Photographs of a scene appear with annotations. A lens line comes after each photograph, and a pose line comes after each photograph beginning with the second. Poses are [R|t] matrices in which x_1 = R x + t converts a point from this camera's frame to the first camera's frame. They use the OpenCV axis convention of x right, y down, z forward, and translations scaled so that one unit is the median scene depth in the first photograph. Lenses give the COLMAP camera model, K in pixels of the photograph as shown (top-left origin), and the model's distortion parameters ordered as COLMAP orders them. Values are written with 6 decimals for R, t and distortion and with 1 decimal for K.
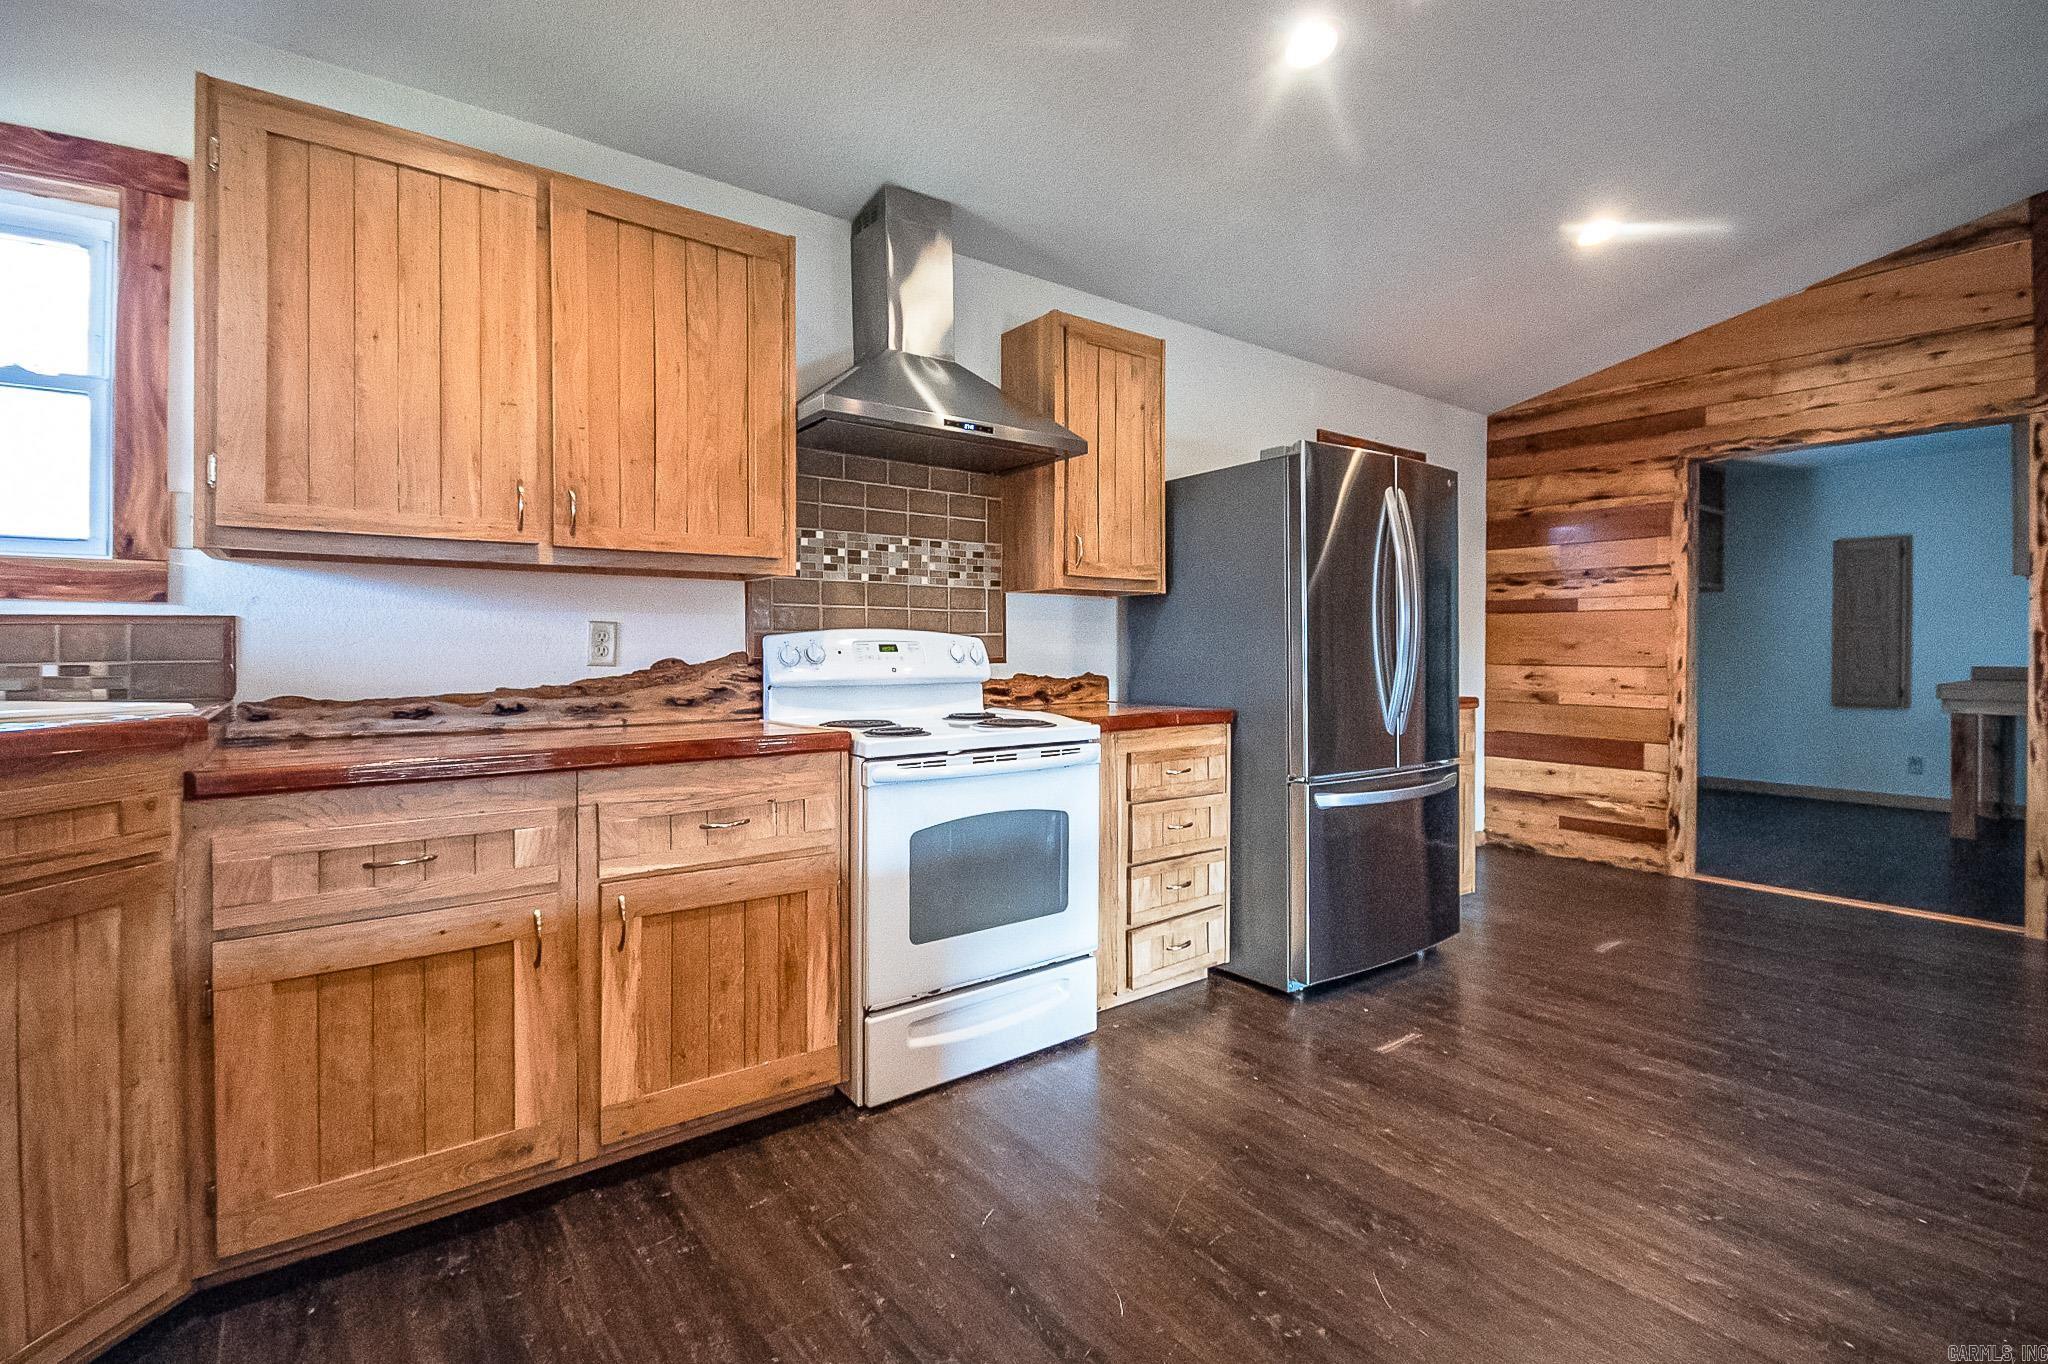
lens RADIAL K [[939.8, 0, 1019.1], [0, 939.8, 653.9], [0, 0, 1]] dist [-0.007799, -0.005007]
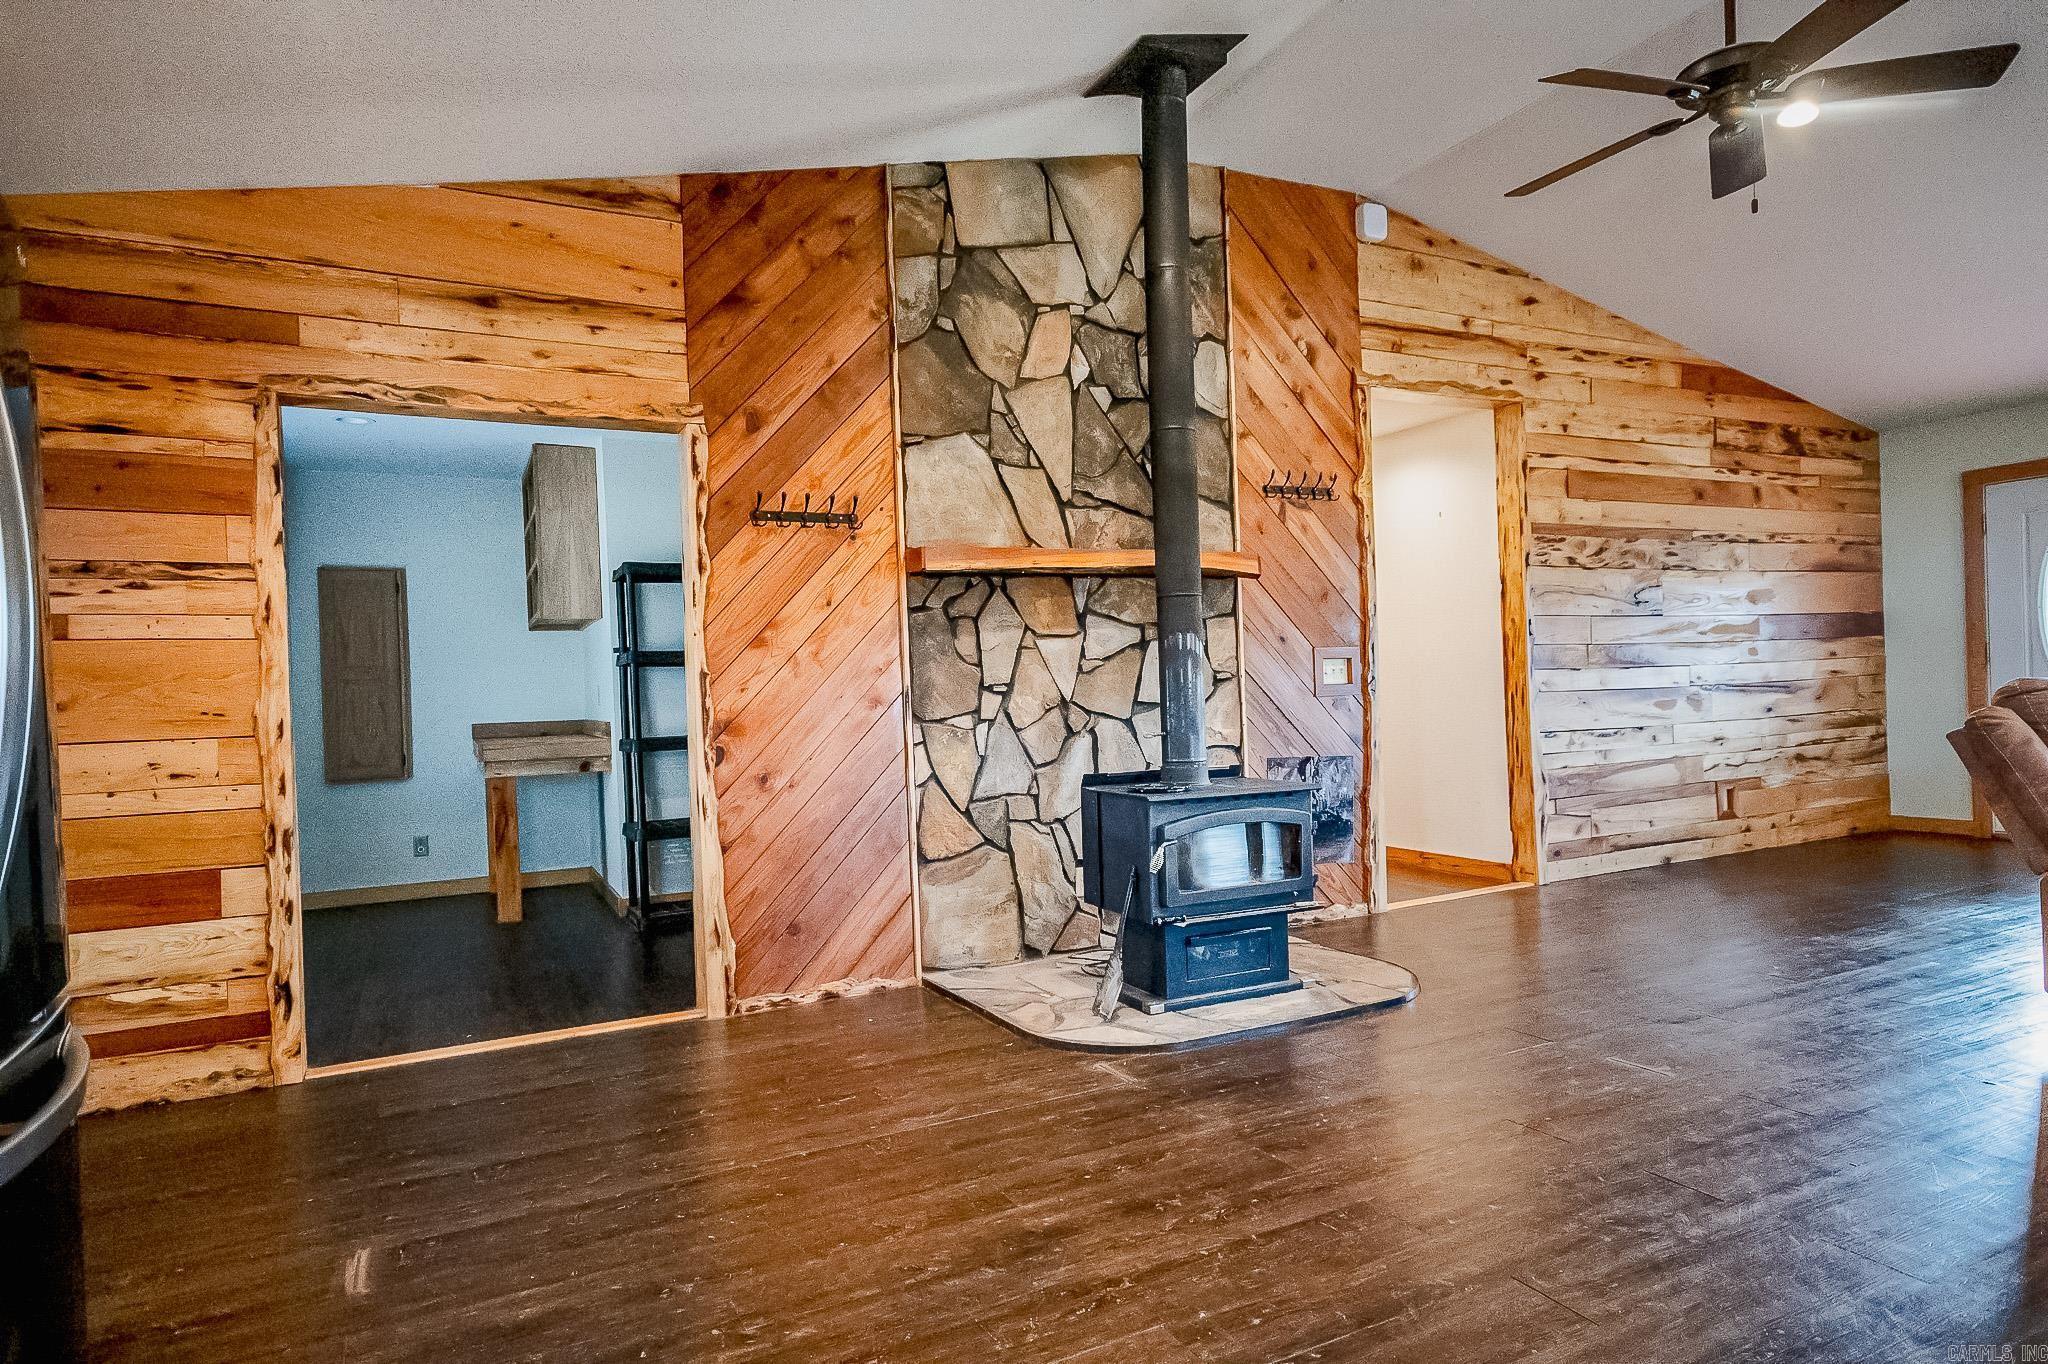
lens RADIAL K [[1168.6, 0, 1027.3], [0, 1168.6, 694.0], [0, 0, 1]] dist [0.024077, 0.000259]
pose [[0.171009, -0.012307, 0.985193, 0.085882], [0.039680, 0.999197, 0.005595, 0.005769], [-0.984470, 0.038136, 0.171360, 0.879431]]
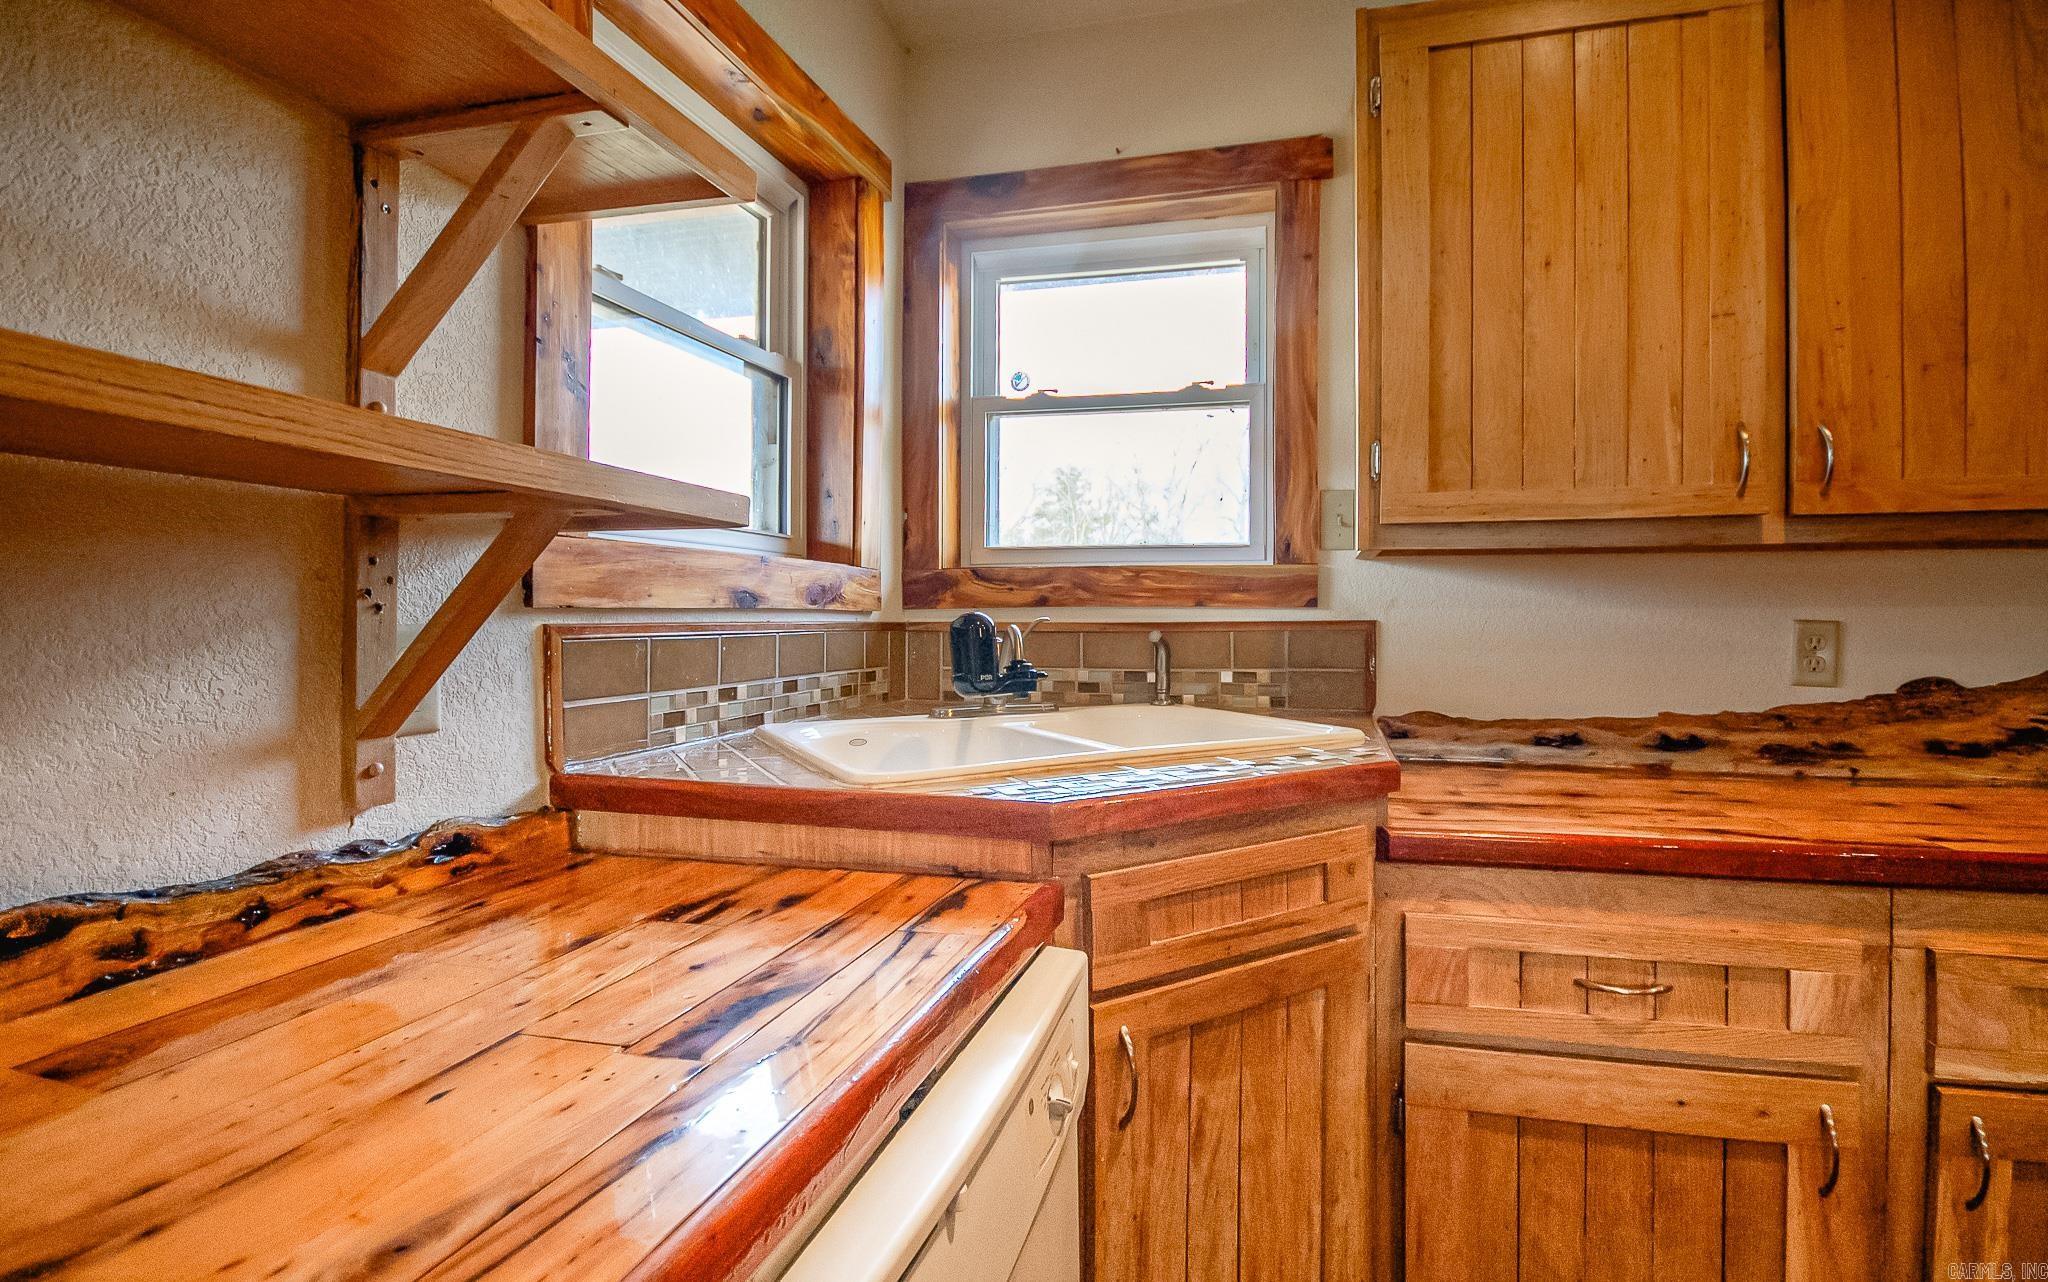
lens RADIAL K [[933.5, 0, 1083.2], [0, 933.5, 616.5], [0, 0, 1]] dist [-0.001715, -0.000150]
pose [[0.629978, 0.004061, -0.776603, -0.295489], [-0.003039, 0.999992, 0.002764, -0.043586], [0.776607, 0.000619, 0.629985, 0.193769]]
